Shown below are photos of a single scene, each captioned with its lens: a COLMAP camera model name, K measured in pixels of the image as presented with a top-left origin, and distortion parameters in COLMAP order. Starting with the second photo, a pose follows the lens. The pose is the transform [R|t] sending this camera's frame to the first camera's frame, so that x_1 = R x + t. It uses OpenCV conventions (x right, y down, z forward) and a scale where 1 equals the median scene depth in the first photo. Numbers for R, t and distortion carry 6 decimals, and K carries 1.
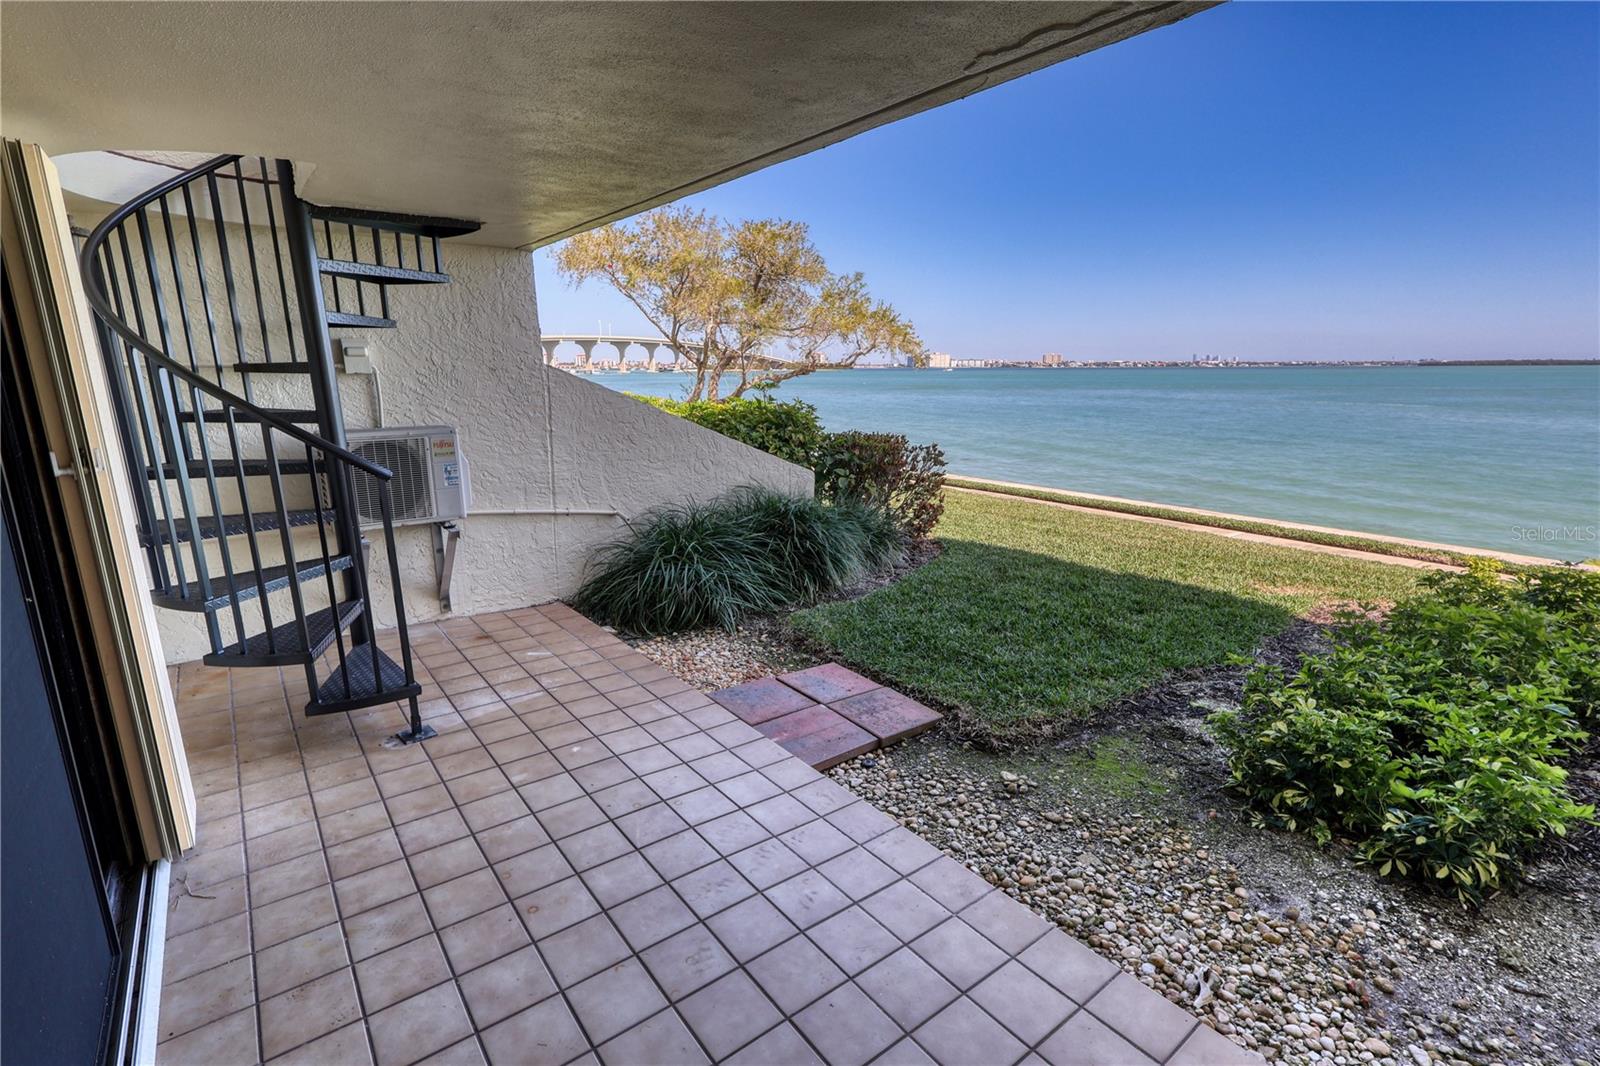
lens RADIAL K [[736.6, 0, 792.6], [0, 736.6, 534.8], [0, 0, 1]] dist [-0.002109, 0.000189]
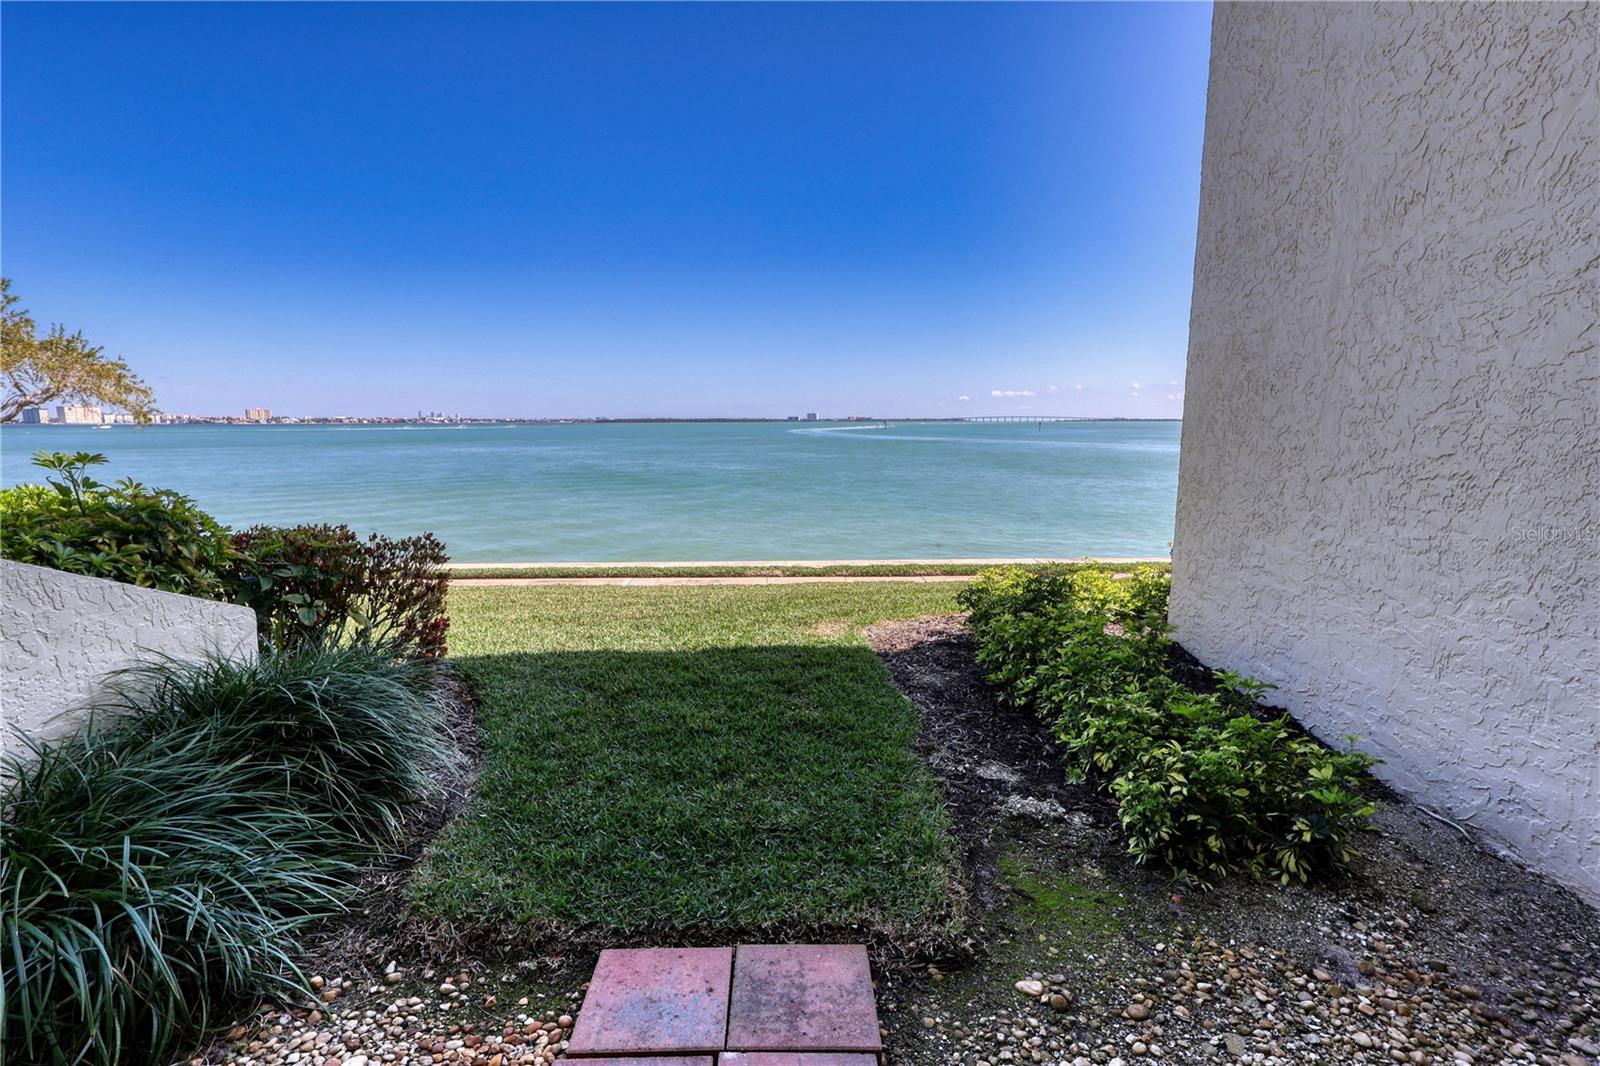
lens RADIAL K [[736.6, 0, 792.6], [0, 736.6, 534.8], [0, 0, 1]] dist [-0.002109, 0.000189]
pose [[0.581041, -0.120984, 0.804832, -0.195403], [0.179918, 0.983518, 0.017955, -0.085505], [-0.793738, 0.134371, 0.593232, 0.373419]]
